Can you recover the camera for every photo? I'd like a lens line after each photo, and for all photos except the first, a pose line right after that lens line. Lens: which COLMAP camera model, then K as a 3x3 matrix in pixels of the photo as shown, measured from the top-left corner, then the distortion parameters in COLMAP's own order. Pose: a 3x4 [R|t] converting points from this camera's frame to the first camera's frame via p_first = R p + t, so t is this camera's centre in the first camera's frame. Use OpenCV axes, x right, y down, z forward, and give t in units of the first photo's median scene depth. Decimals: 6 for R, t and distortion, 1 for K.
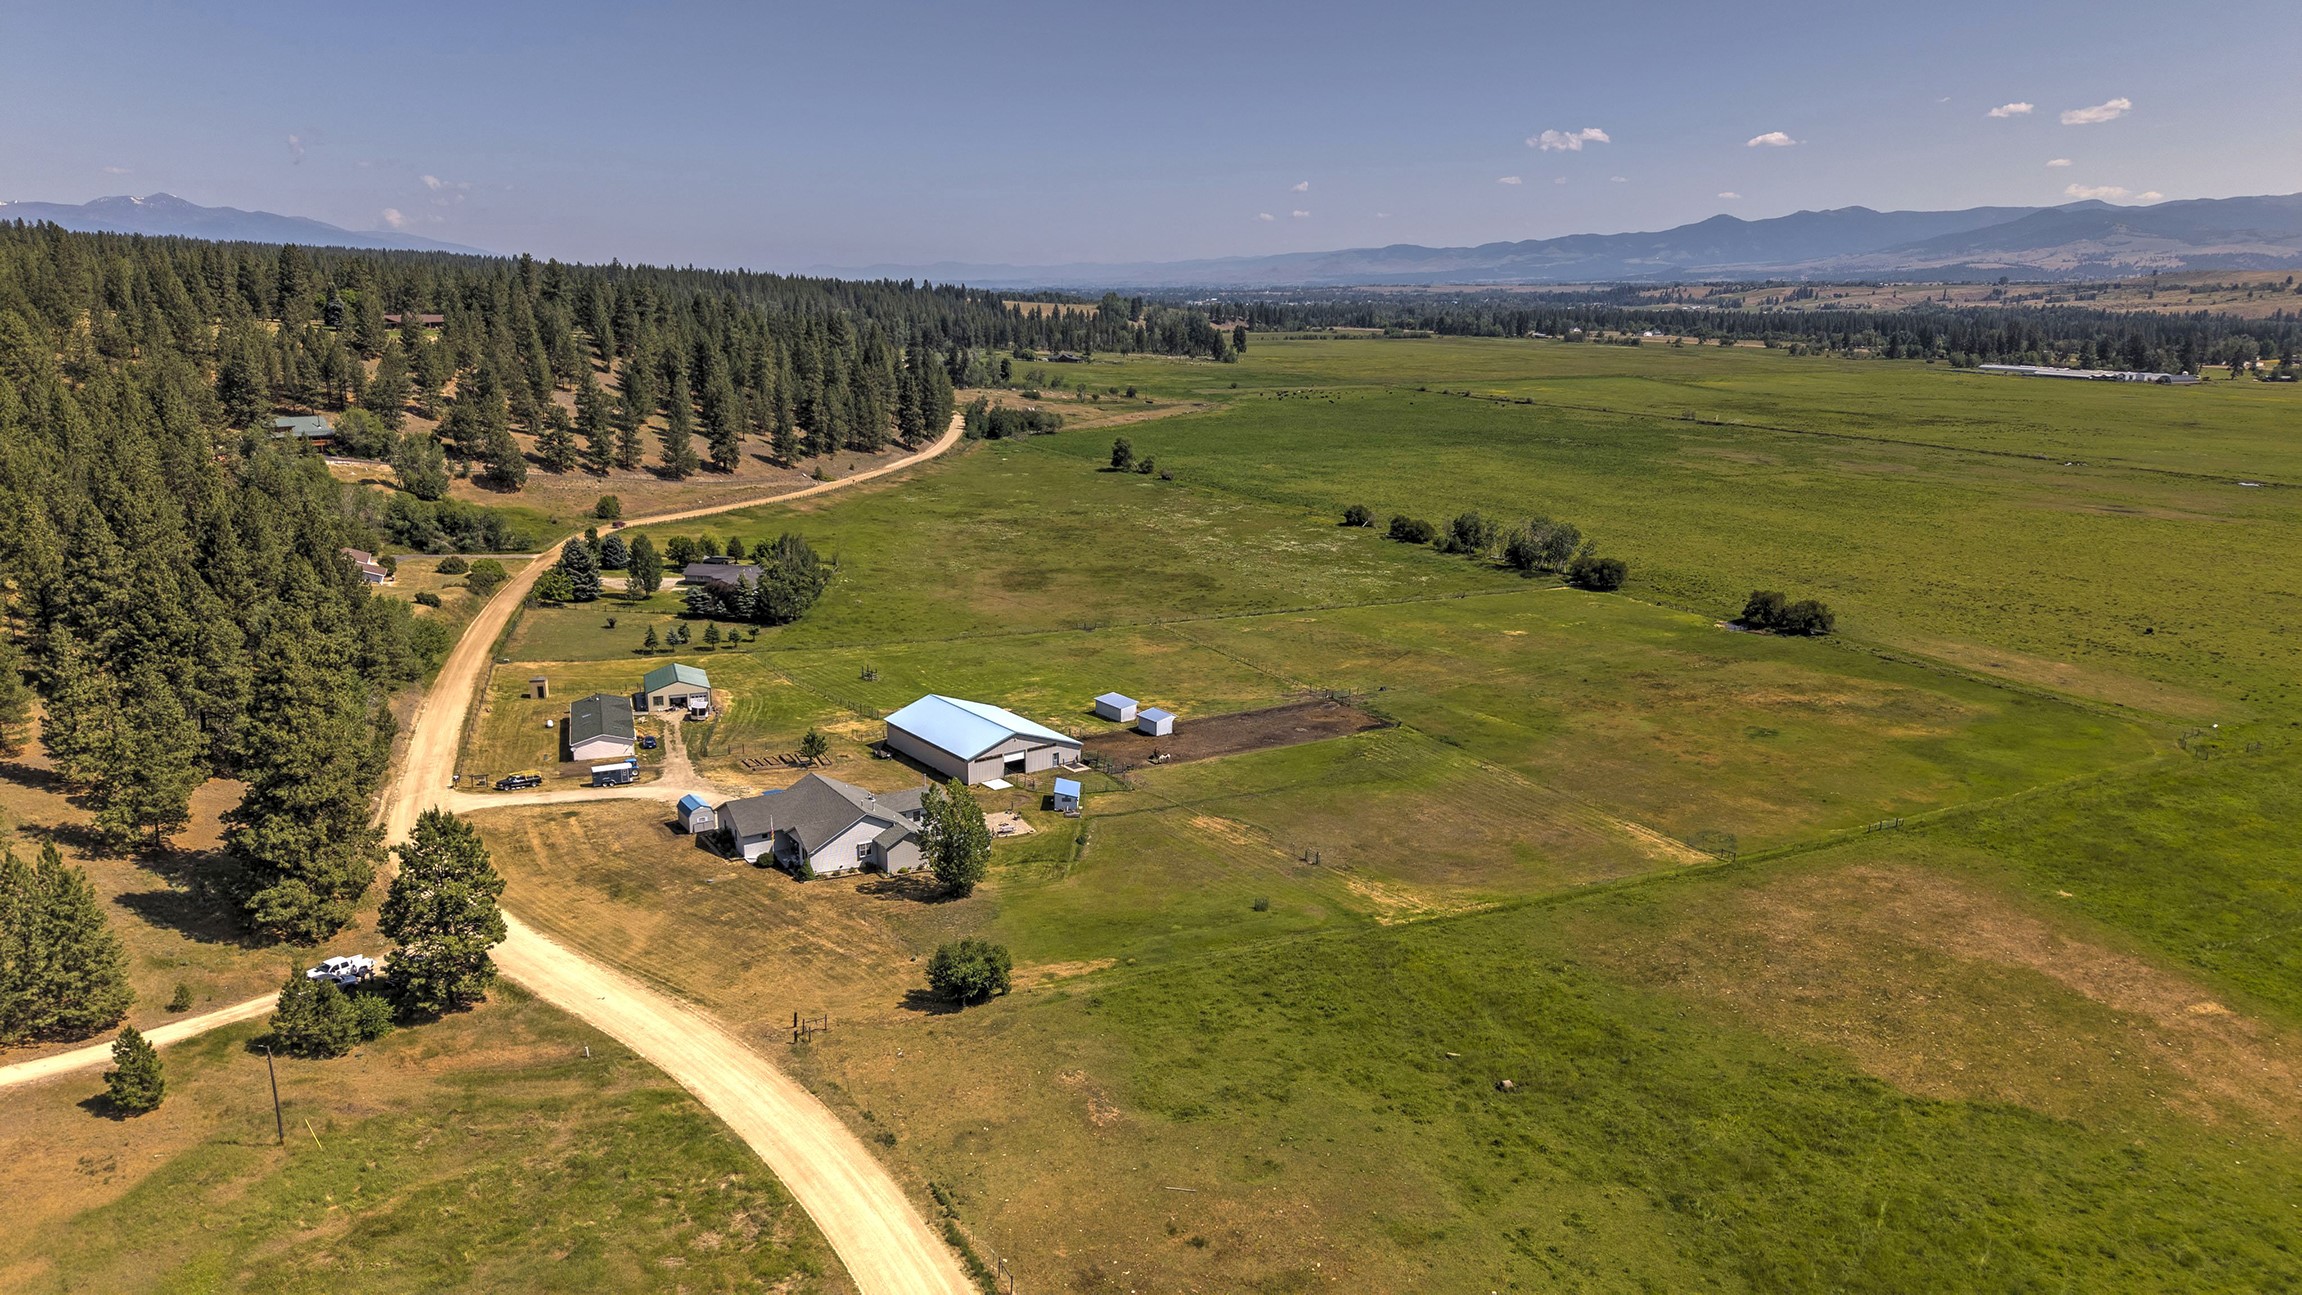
lens RADIAL K [[1537.6, 0, 1154.7], [0, 1537.6, 649.1], [0, 0, 1]] dist [0.029944, -0.036459]
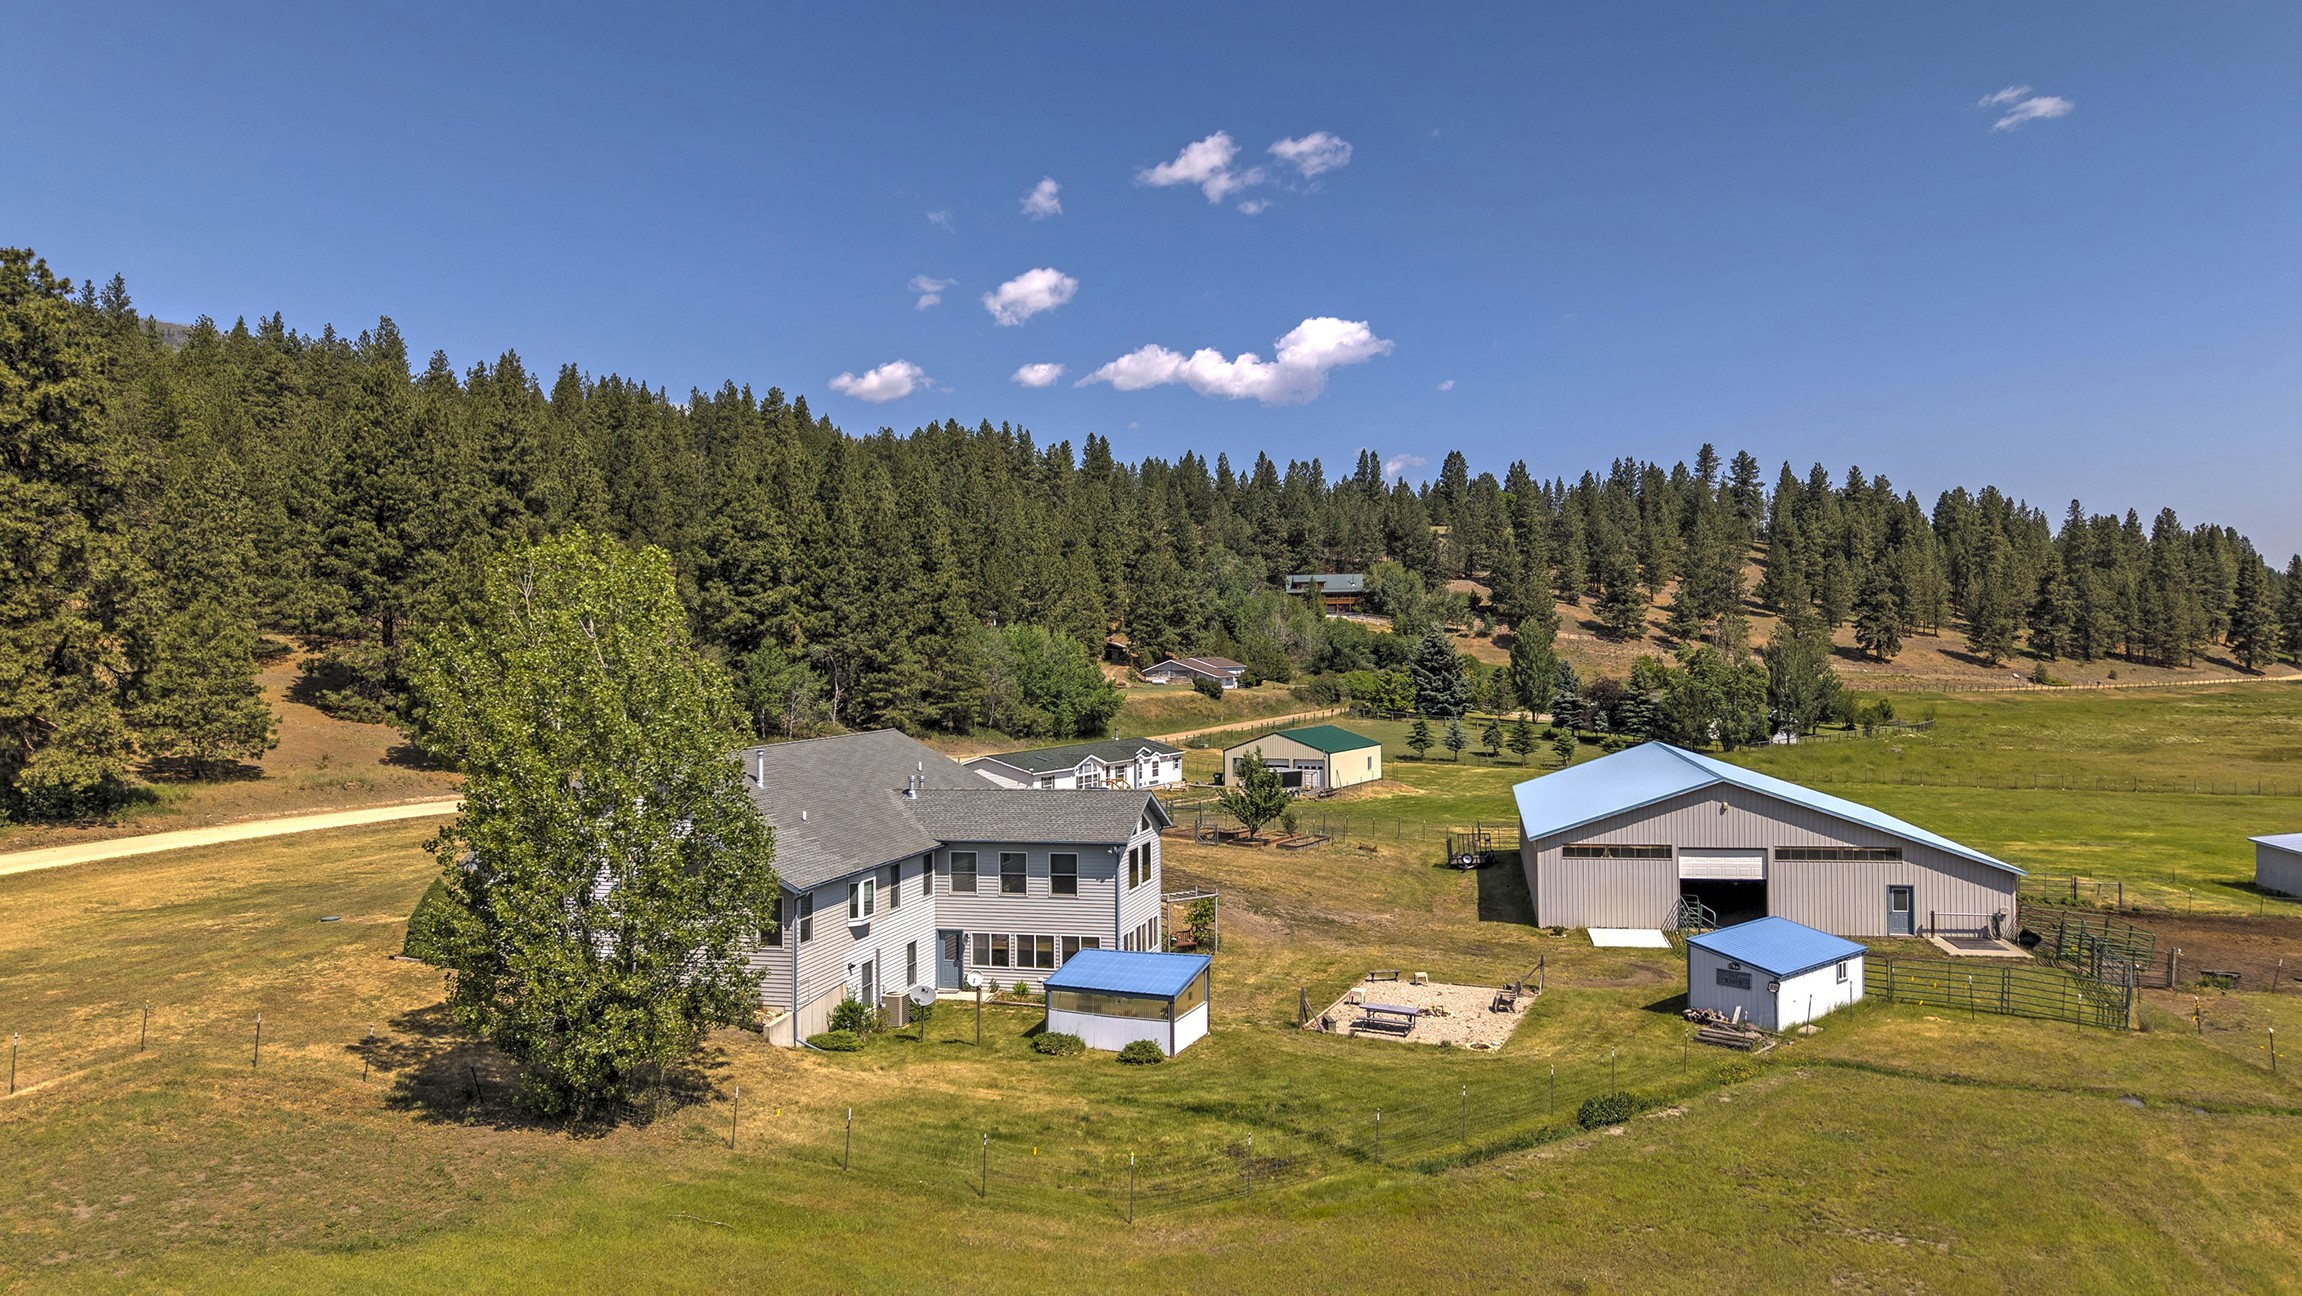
lens RADIAL K [[1538.7, 0, 1149.4], [0, 1538.7, 646.4], [0, 0, 1]] dist [0.028190, -0.021041]
pose [[0.660784, -0.020943, -0.750284, 0.048191], [-0.153557, 0.974696, -0.162446, 0.072505], [0.734700, 0.222553, 0.640847, 0.545700]]
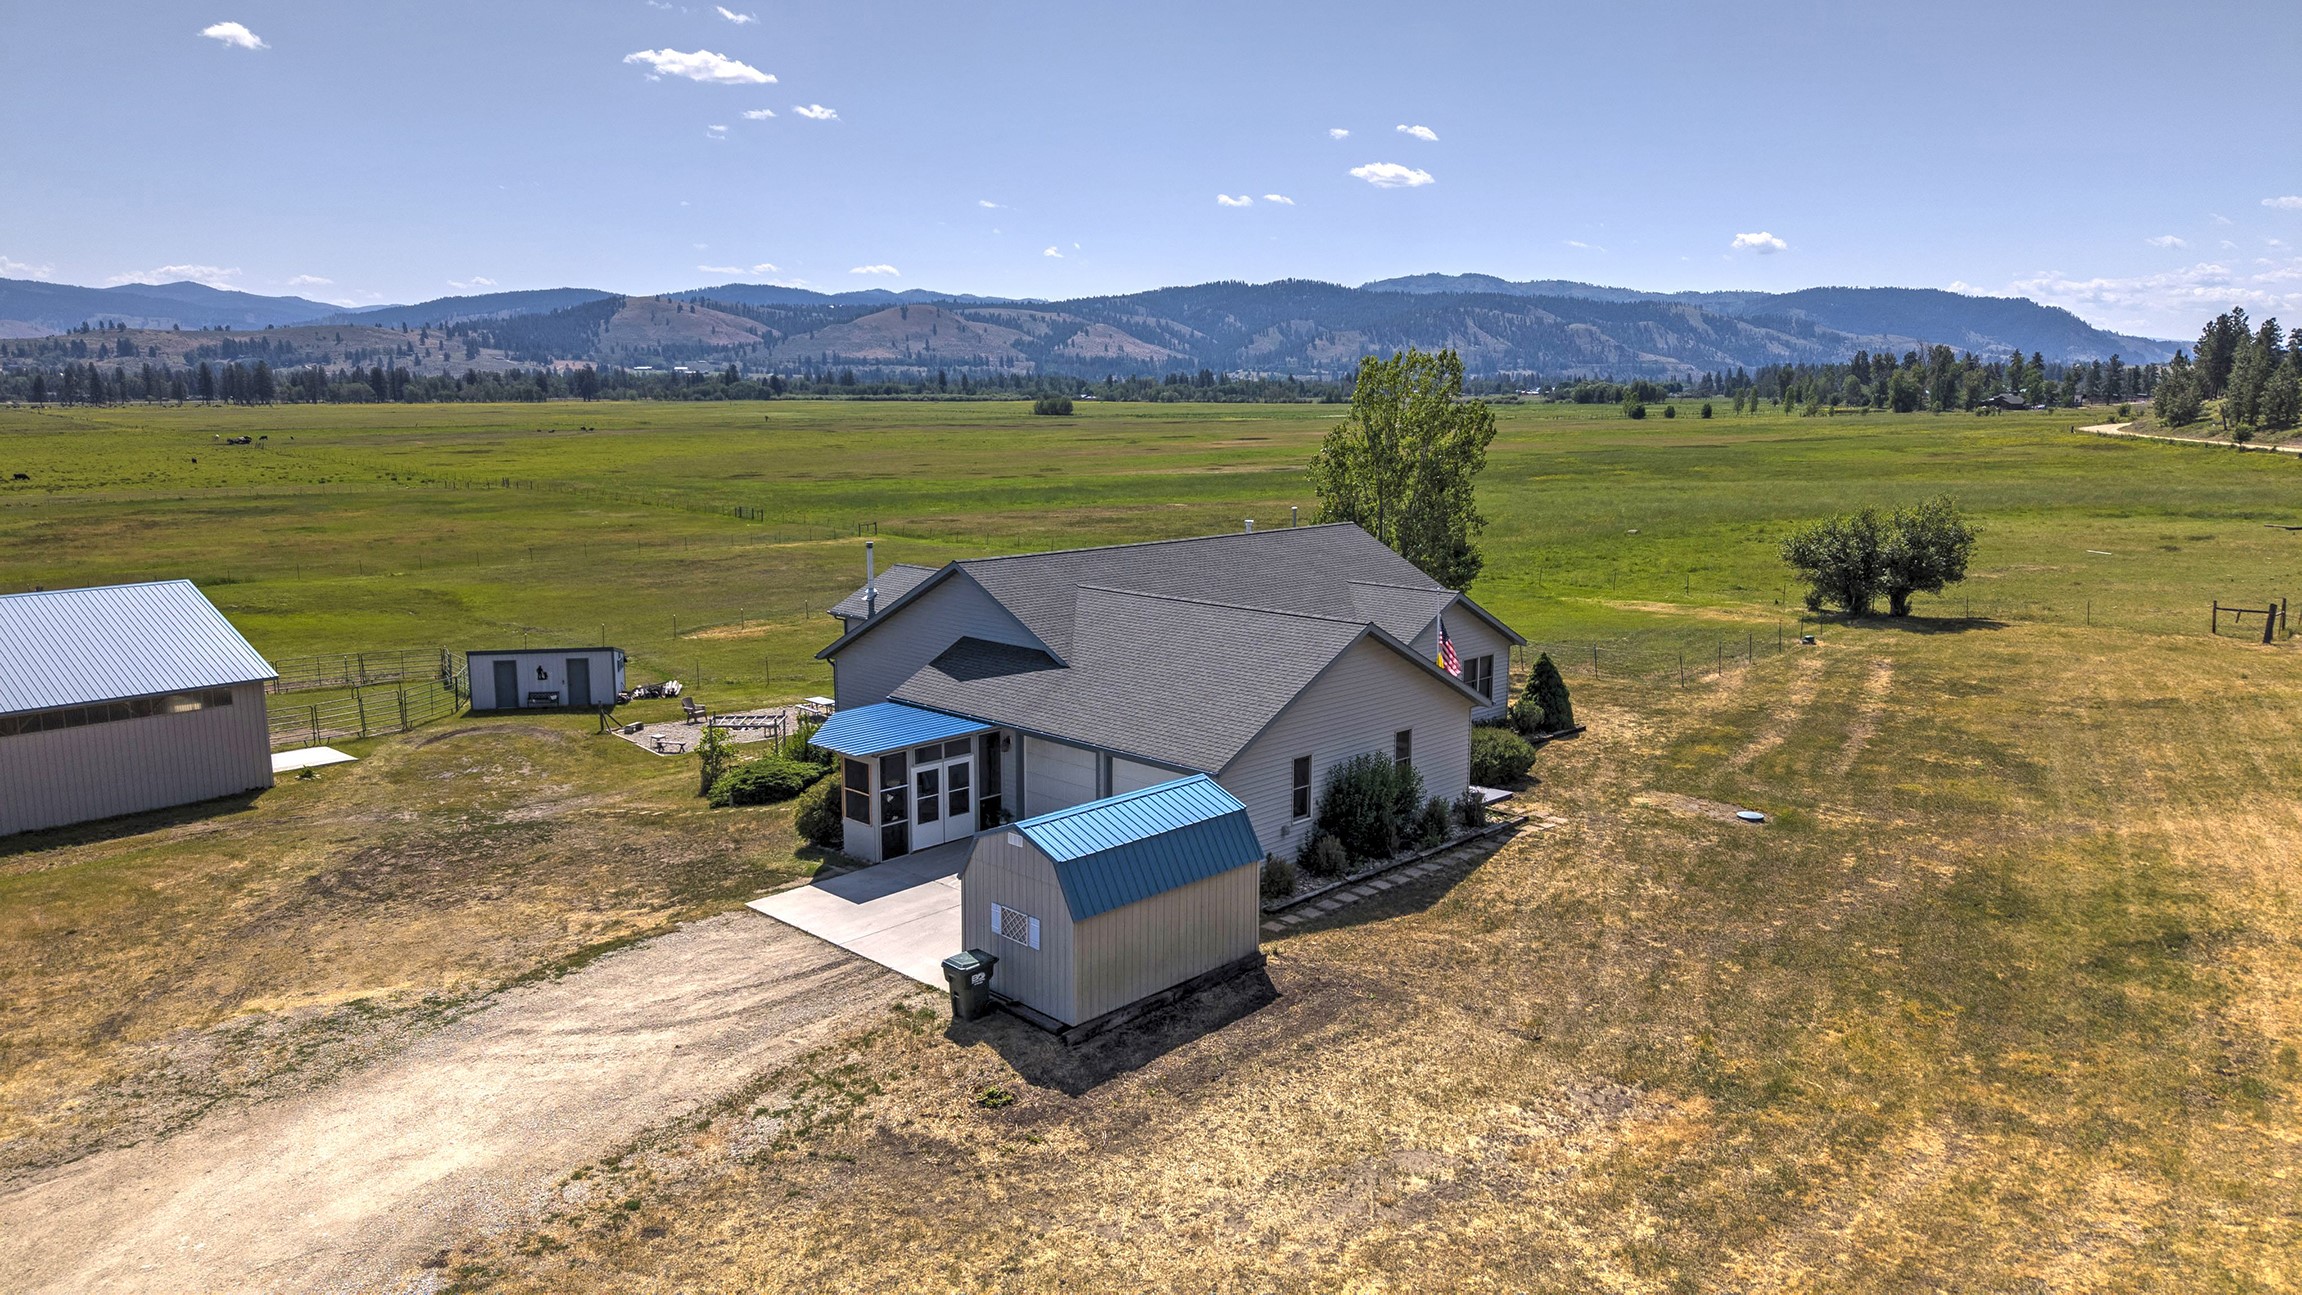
lens RADIAL K [[1537.6, 0, 1154.7], [0, 1537.6, 649.1], [0, 0, 1]] dist [0.029944, -0.036459]
pose [[-0.216512, -0.170779, 0.961227, -0.294524], [0.226004, 0.949068, 0.219525, 0.033592], [-0.949760, 0.264771, -0.166888, 0.675798]]
